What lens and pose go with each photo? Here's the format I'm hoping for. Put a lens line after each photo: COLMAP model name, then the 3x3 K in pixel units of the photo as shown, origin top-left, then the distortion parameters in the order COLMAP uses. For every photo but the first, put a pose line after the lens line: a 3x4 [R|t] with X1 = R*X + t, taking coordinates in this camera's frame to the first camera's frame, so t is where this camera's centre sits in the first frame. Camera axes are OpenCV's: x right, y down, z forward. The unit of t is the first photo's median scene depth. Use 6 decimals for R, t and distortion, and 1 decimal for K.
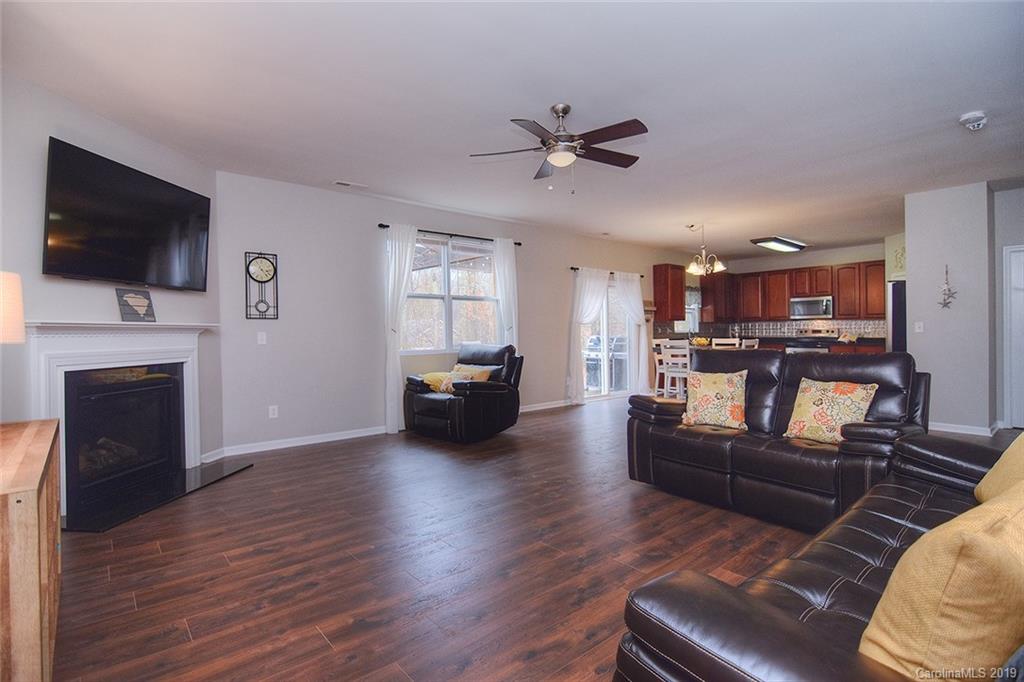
lens RADIAL K [[501.9, 0, 517.9], [0, 501.9, 335.1], [0, 0, 1]] dist [-0.012879, -0.005238]
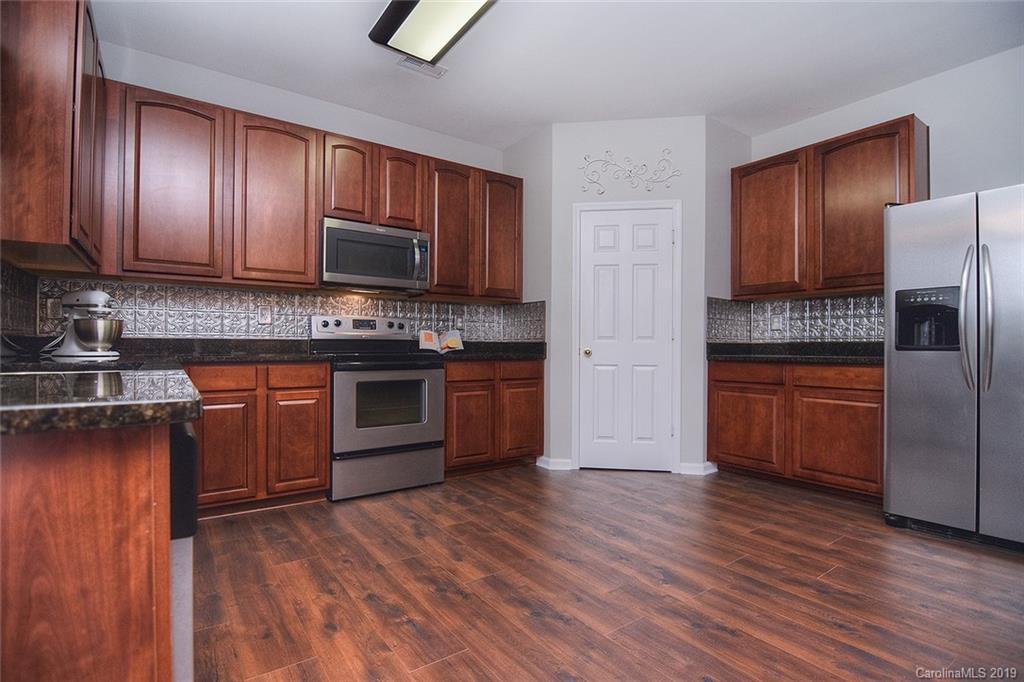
lens RADIAL K [[501.9, 0, 524.6], [0, 501.9, 345.9], [0, 0, 1]] dist [-0.012879, -0.005238]
pose [[0.071443, 0.004155, 0.997436, 0.246335], [-0.001506, 0.999991, -0.004058, 0.010739], [-0.997444, -0.001212, 0.071449, 0.896410]]
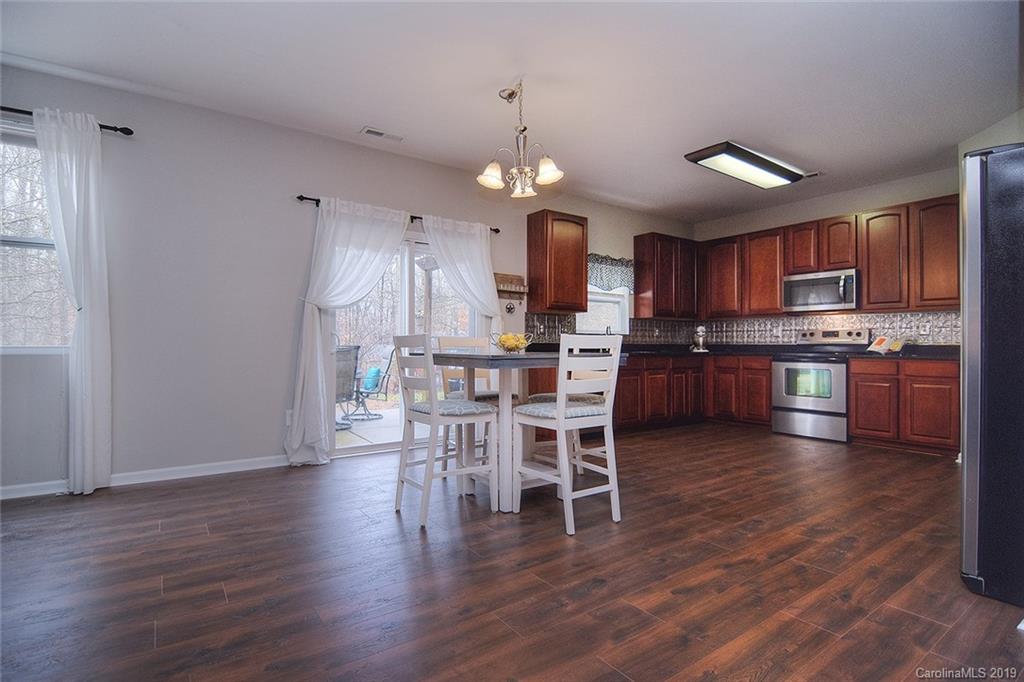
lens RADIAL K [[501.9, 0, 519.2], [0, 501.9, 348.4], [0, 0, 1]] dist [-0.012879, -0.005238]
pose [[0.995758, 0.012507, -0.091156, 0.310459], [-0.012624, 0.999920, -0.000712, 0.014630], [0.091140, 0.001860, 0.995836, 0.418447]]
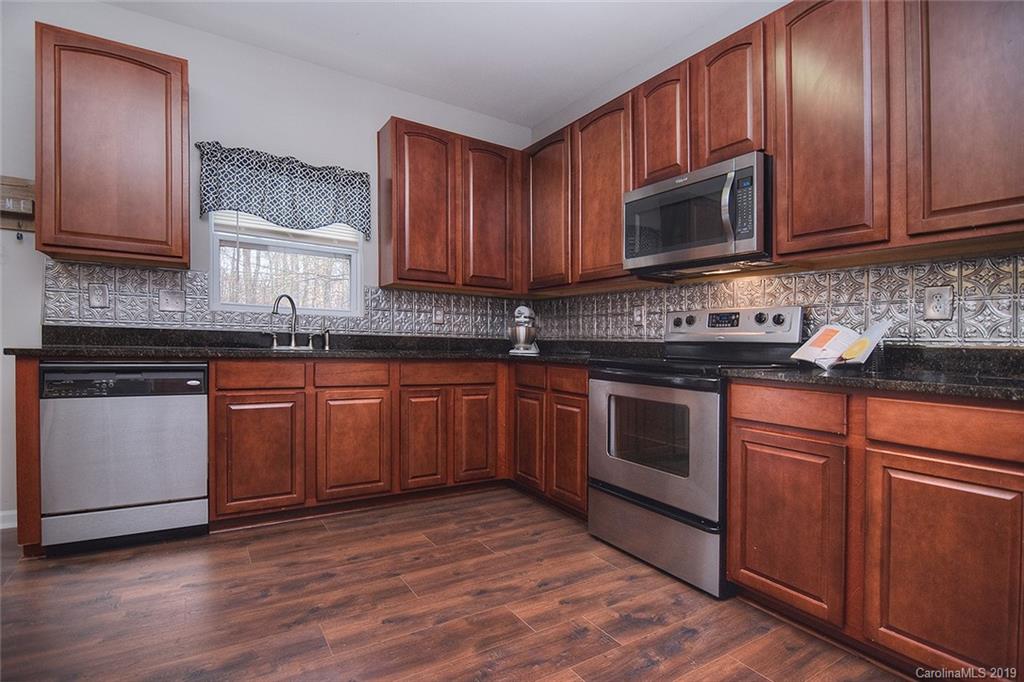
lens RADIAL K [[501.9, 0, 513.8], [0, 501.9, 343.0], [0, 0, 1]] dist [-0.012879, -0.005238]
pose [[0.987911, 0.027222, -0.152615, 0.558150], [-0.027778, 0.999613, -0.001510, 0.008433], [0.152515, 0.005731, 0.988285, 0.767875]]
